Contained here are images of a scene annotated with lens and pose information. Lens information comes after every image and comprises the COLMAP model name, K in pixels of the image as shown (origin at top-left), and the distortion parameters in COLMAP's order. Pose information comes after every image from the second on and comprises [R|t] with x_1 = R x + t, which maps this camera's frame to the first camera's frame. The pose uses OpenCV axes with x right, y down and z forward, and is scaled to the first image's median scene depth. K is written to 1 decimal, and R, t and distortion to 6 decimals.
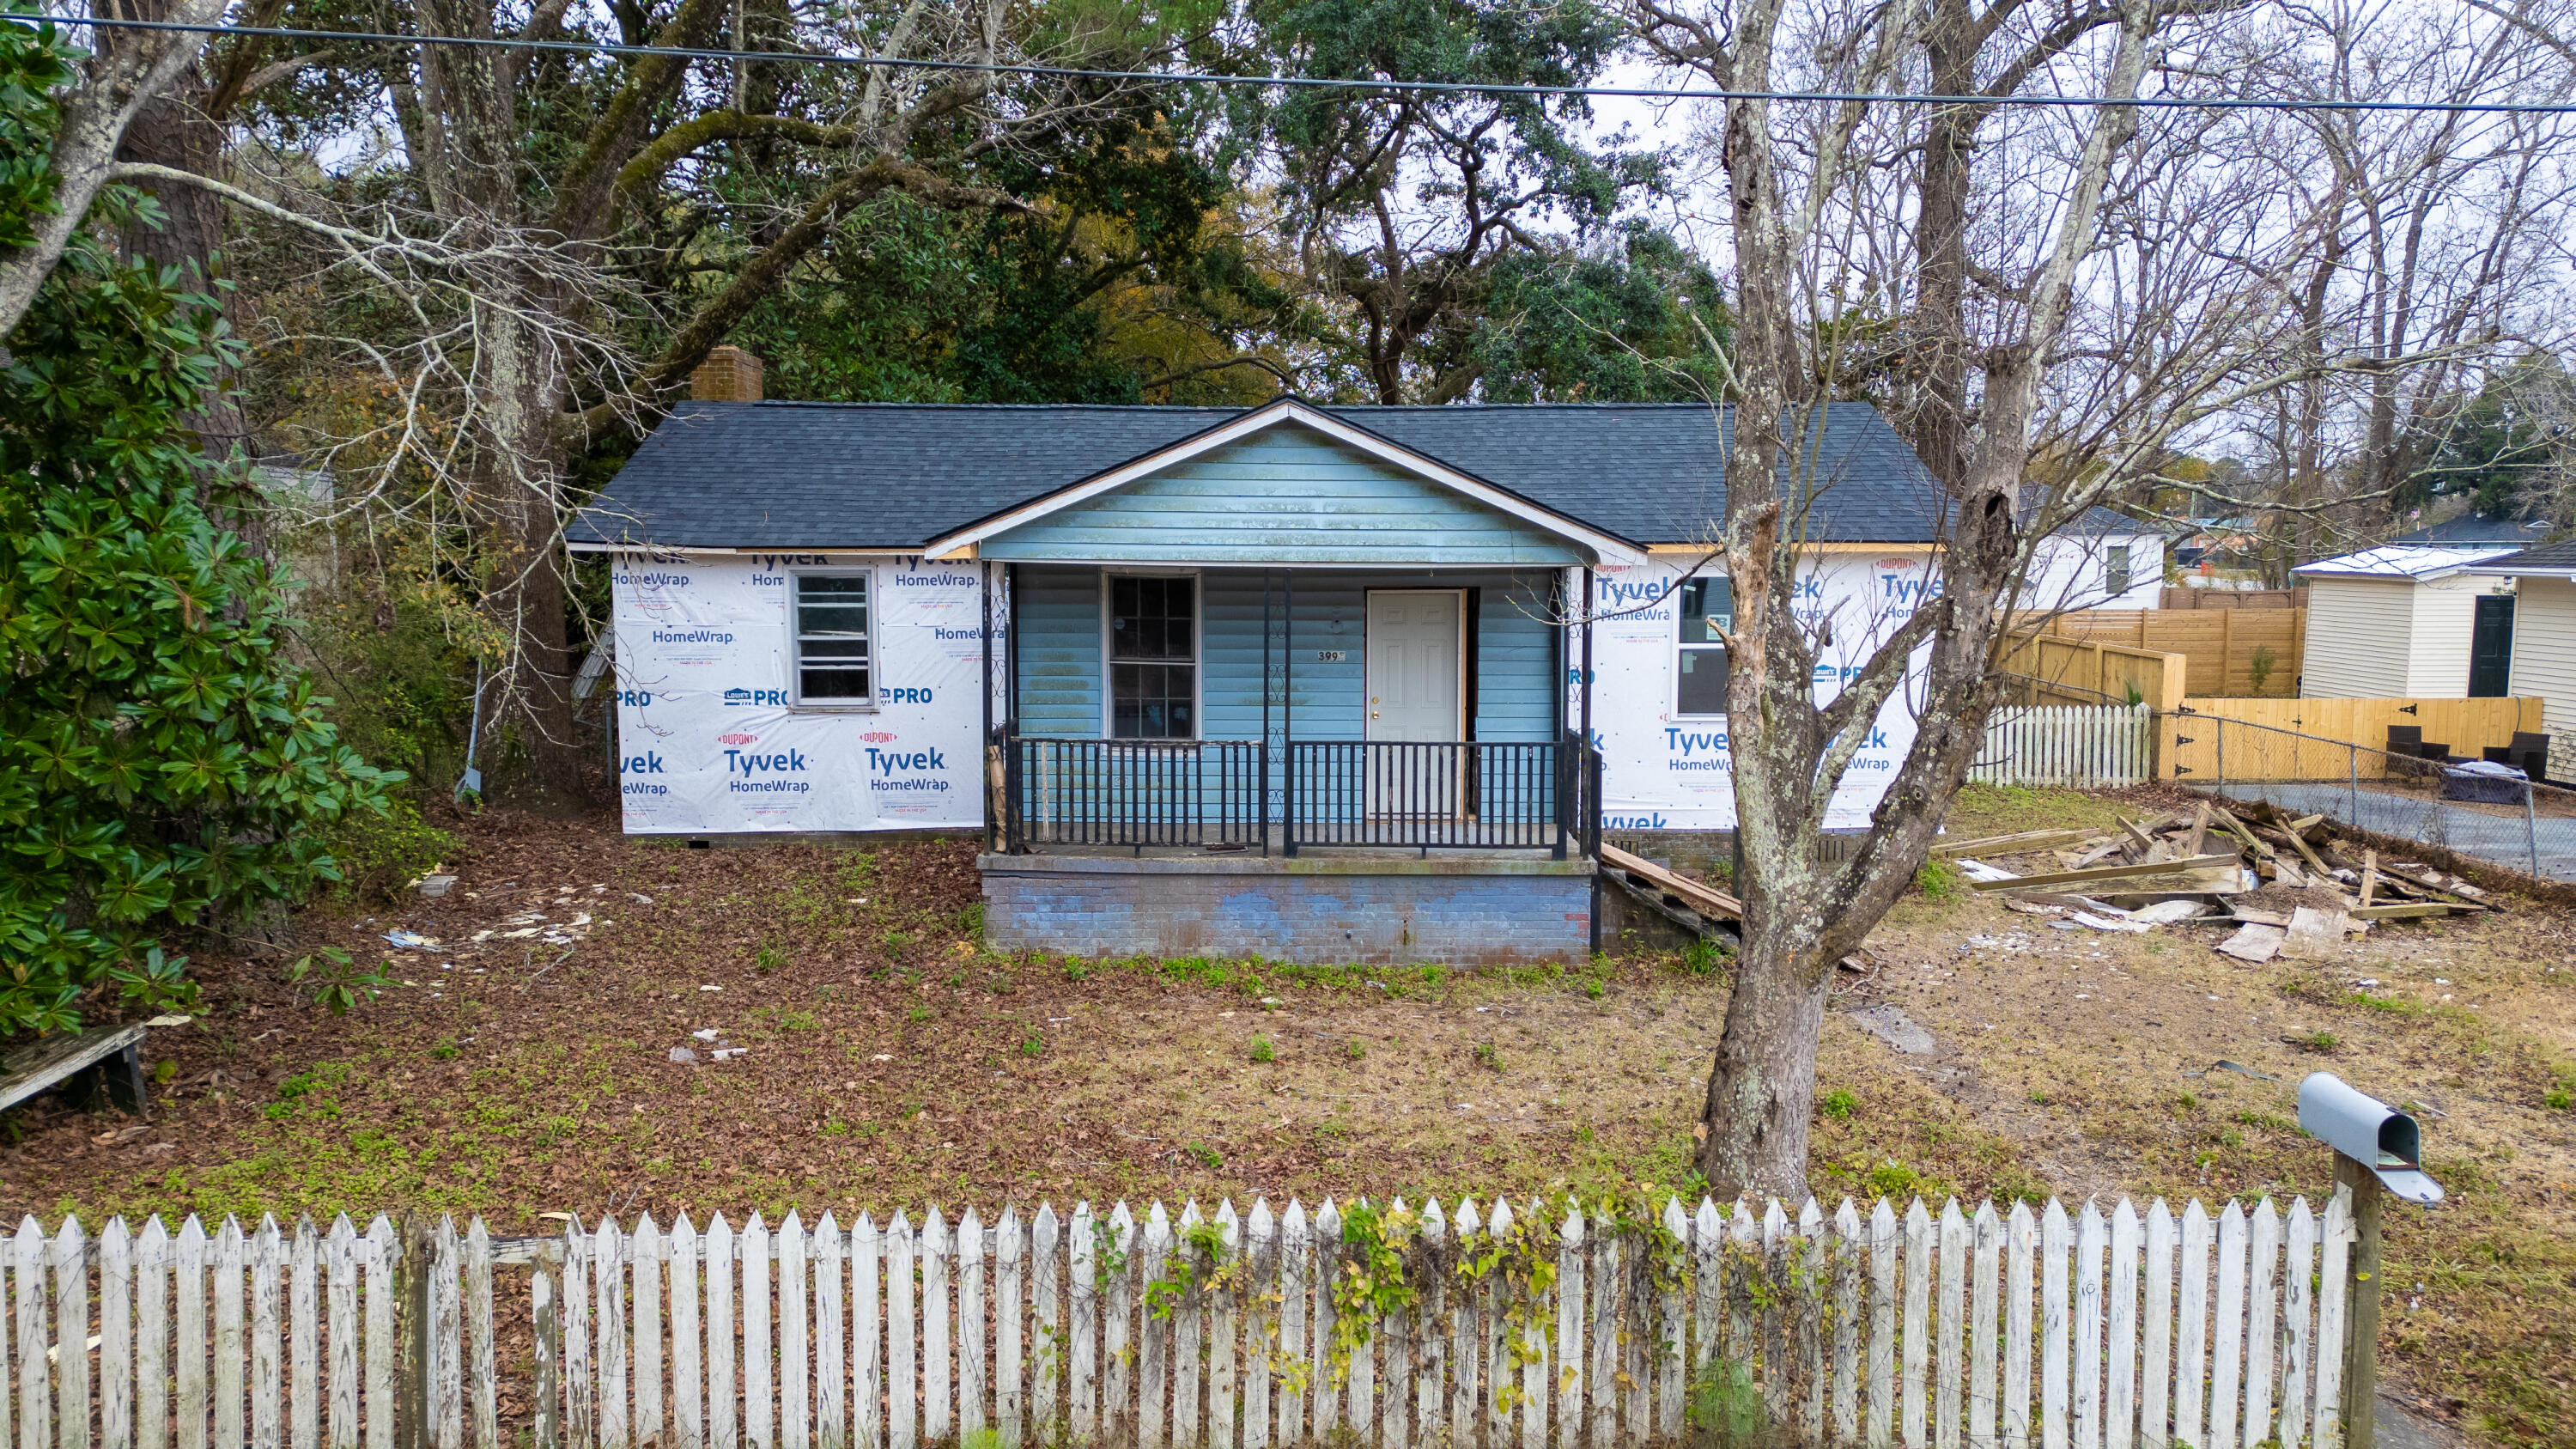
lens RADIAL K [[1781.7, 0, 1287.9], [0, 1781.7, 707.4], [0, 0, 1]] dist [0.059013, -0.038487]
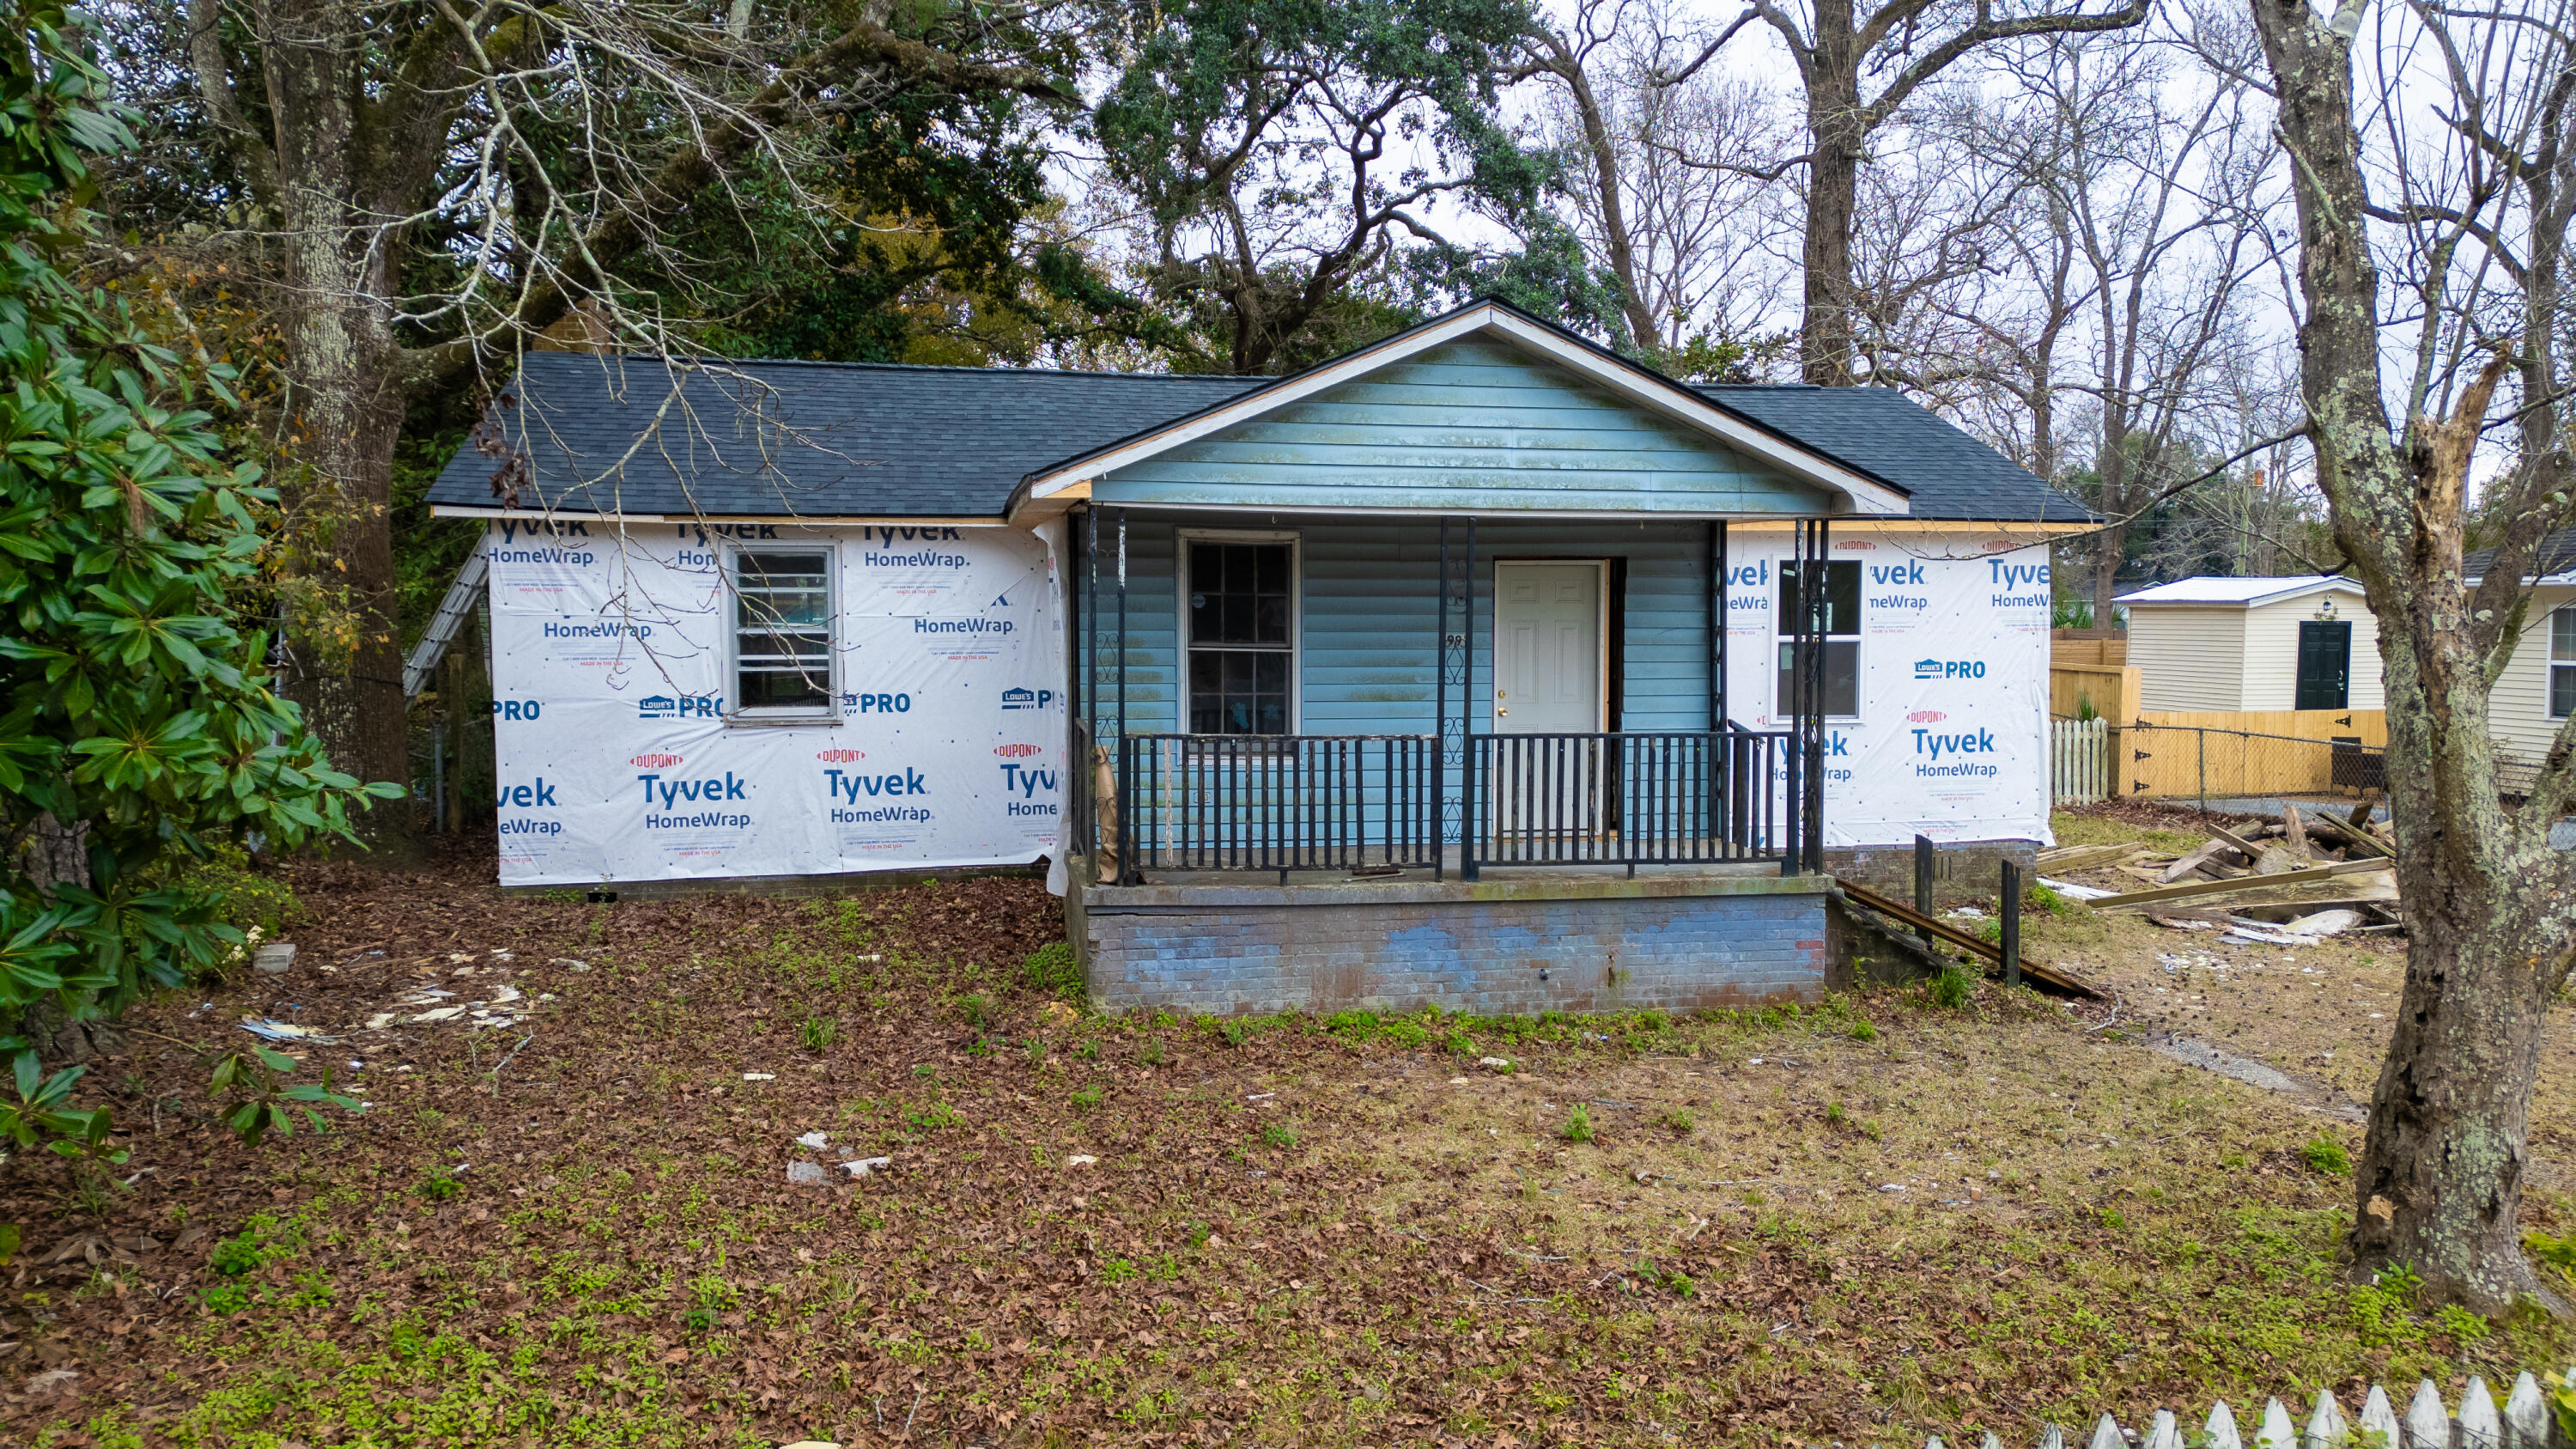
lens RADIAL K [[1781.7, 0, 1277.8], [0, 1781.7, 701.9], [0, 0, 1]] dist [0.059013, -0.038487]
pose [[0.984118, -0.008997, 0.177285, -0.202716], [0.016167, 0.999107, -0.039042, 0.030649], [-0.176775, 0.041288, 0.983385, 0.202948]]
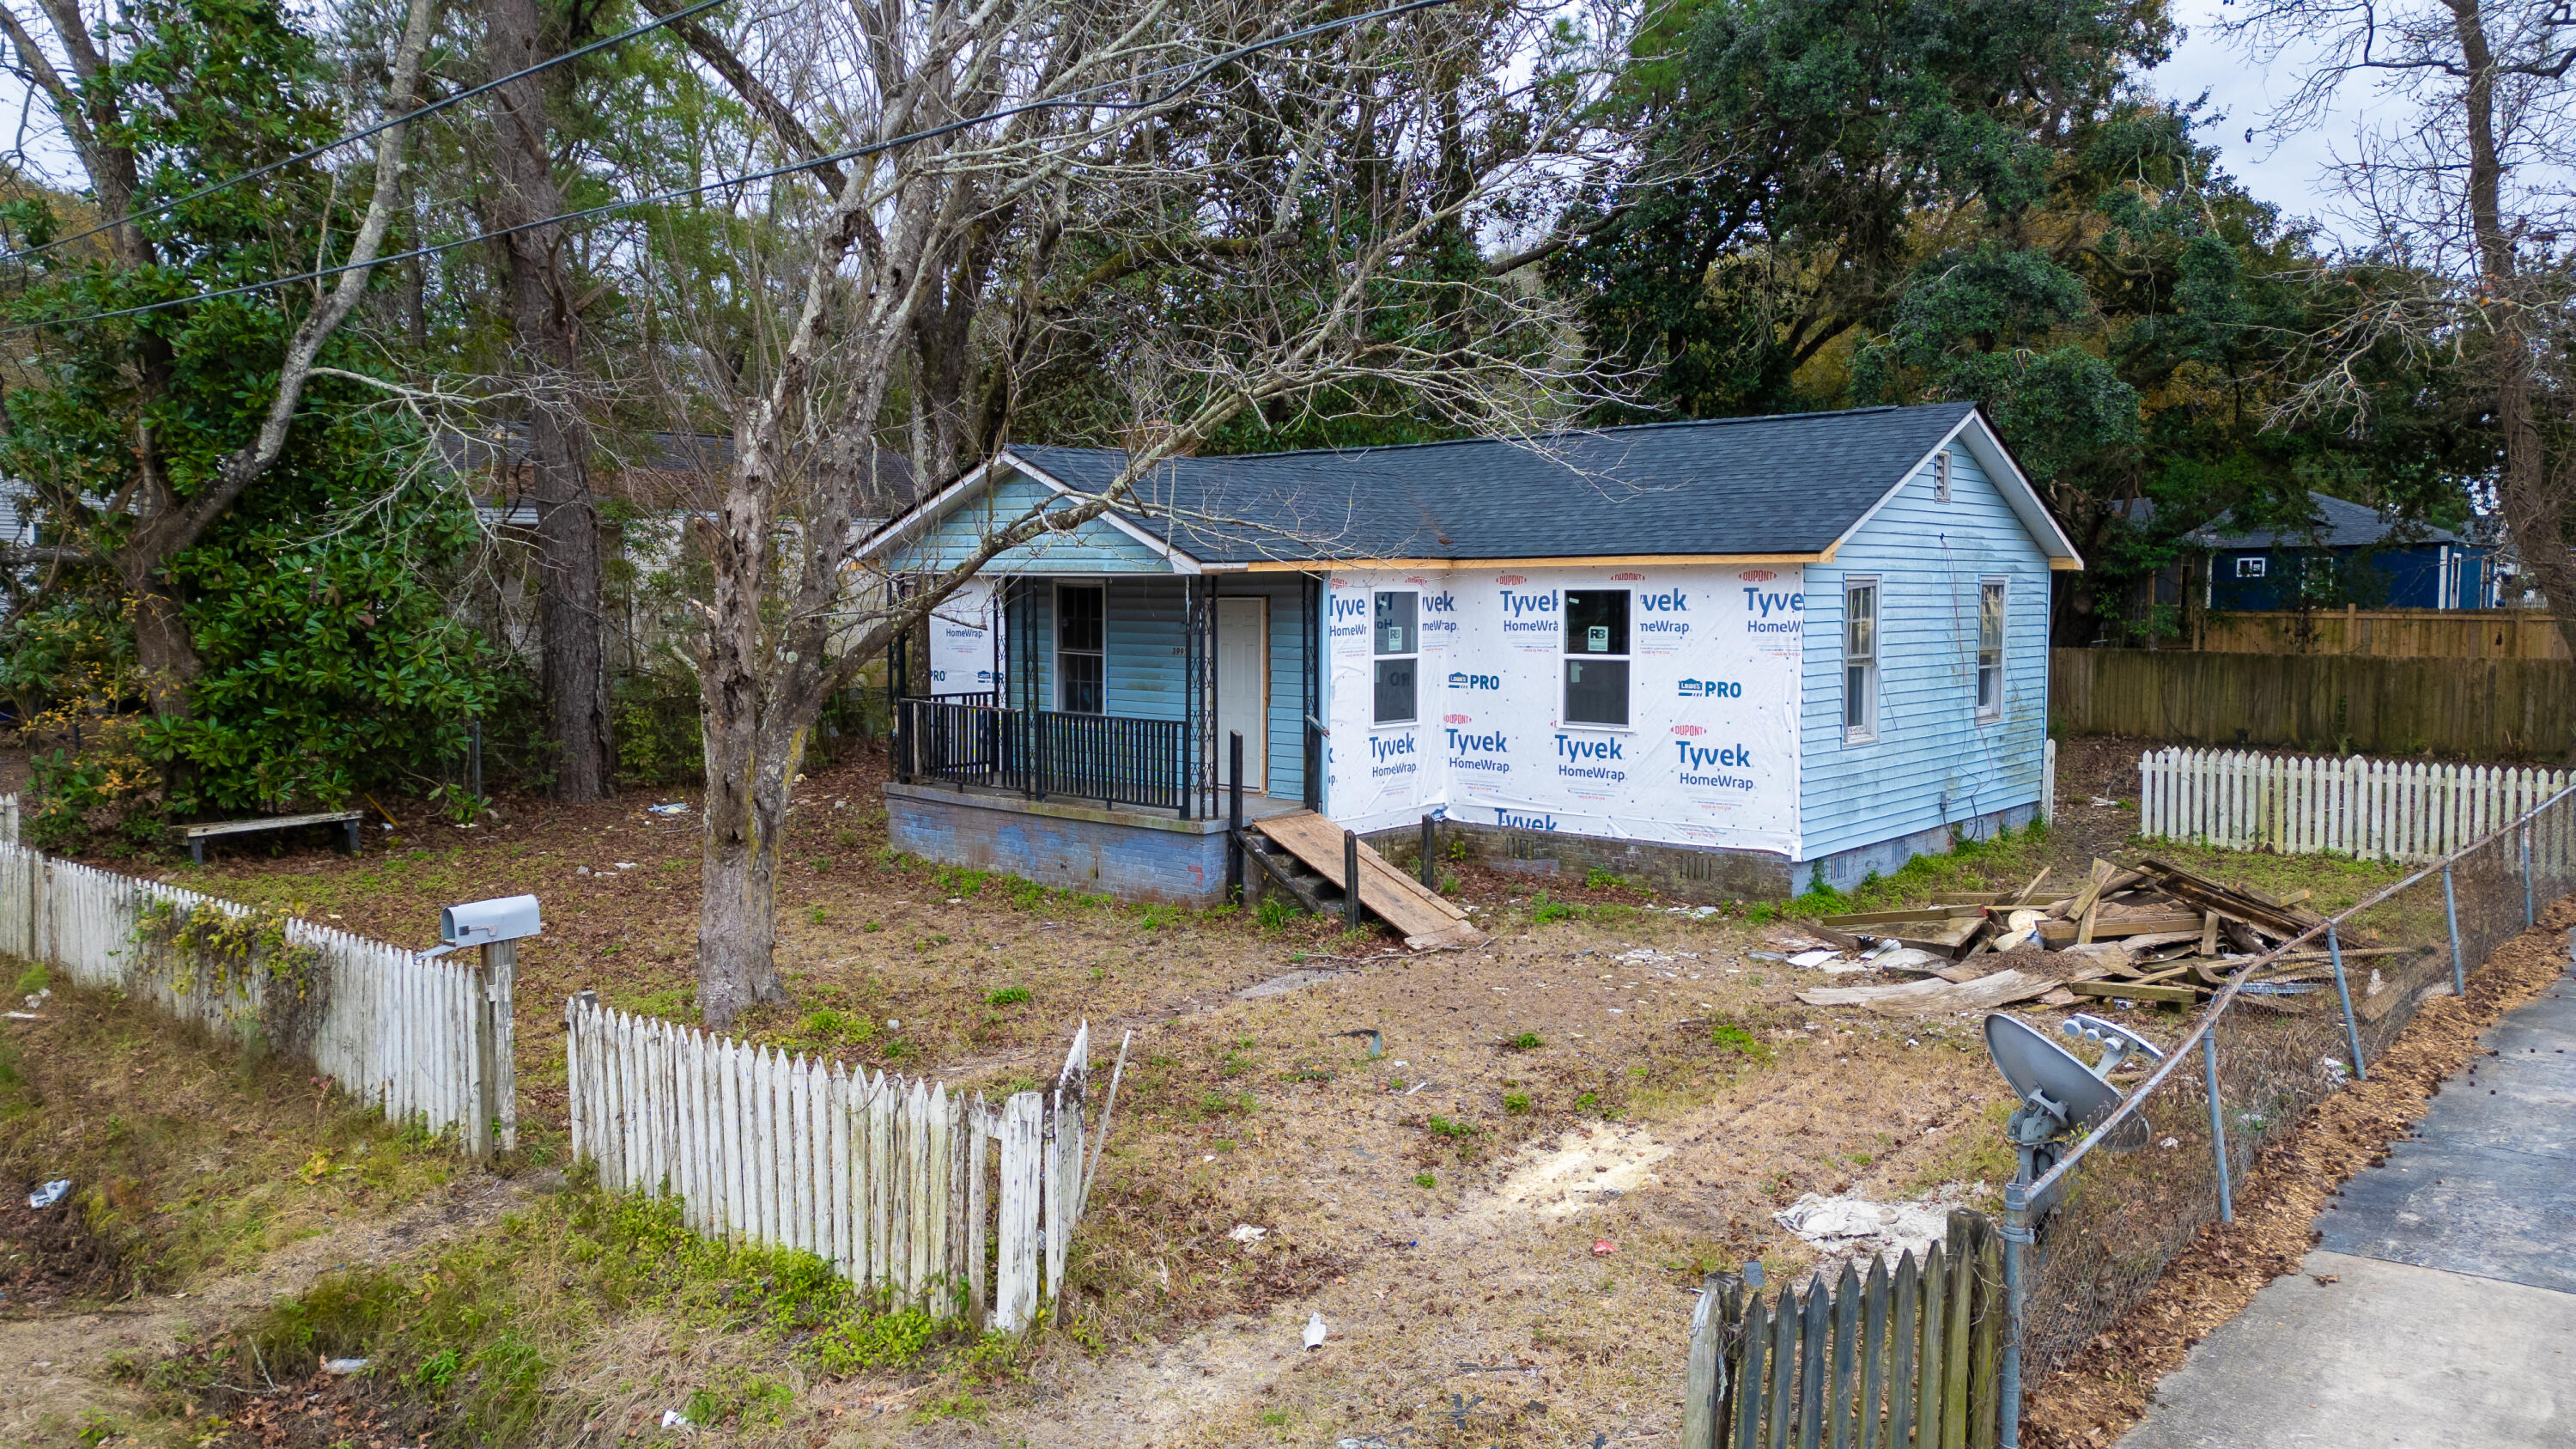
lens RADIAL K [[1781.7, 0, 1290.3], [0, 1781.7, 724.0], [0, 0, 1]] dist [0.059013, -0.038487]
pose [[0.750180, 0.049217, -0.659400, 0.888513], [-0.057381, 0.998310, 0.009232, 0.005350], [0.658739, 0.030912, 0.751736, 0.129050]]
